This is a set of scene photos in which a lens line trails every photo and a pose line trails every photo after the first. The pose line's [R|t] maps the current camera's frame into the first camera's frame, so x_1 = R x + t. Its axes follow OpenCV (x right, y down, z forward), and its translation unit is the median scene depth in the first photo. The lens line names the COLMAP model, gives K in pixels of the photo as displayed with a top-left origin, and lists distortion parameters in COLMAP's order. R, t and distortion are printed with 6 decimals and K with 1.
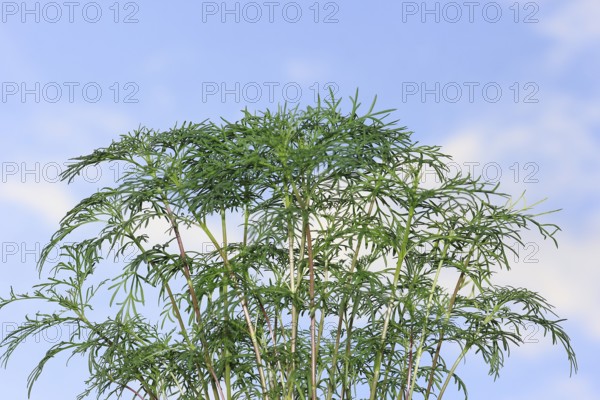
lens RADIAL K [[799.9, 0, 300.1], [0, 799.9, 199.6], [0, 0, 1]] dist [0.042681, 0.000000]
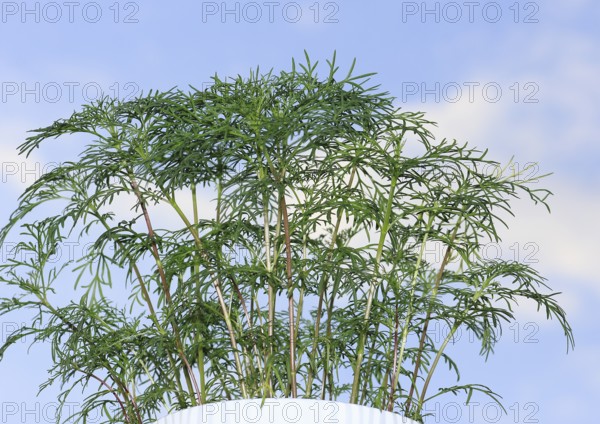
lens RADIAL K [[746.4, 0, 300.8], [0, 746.4, 213.5], [0, 0, 1]] dist [0.205594, 0.000000]
pose [[0.999530, -0.019308, 0.023815, 0.007892], [0.017897, 0.998151, 0.058083, -0.001615], [-0.024893, -0.057629, 0.998028, 0.121869]]
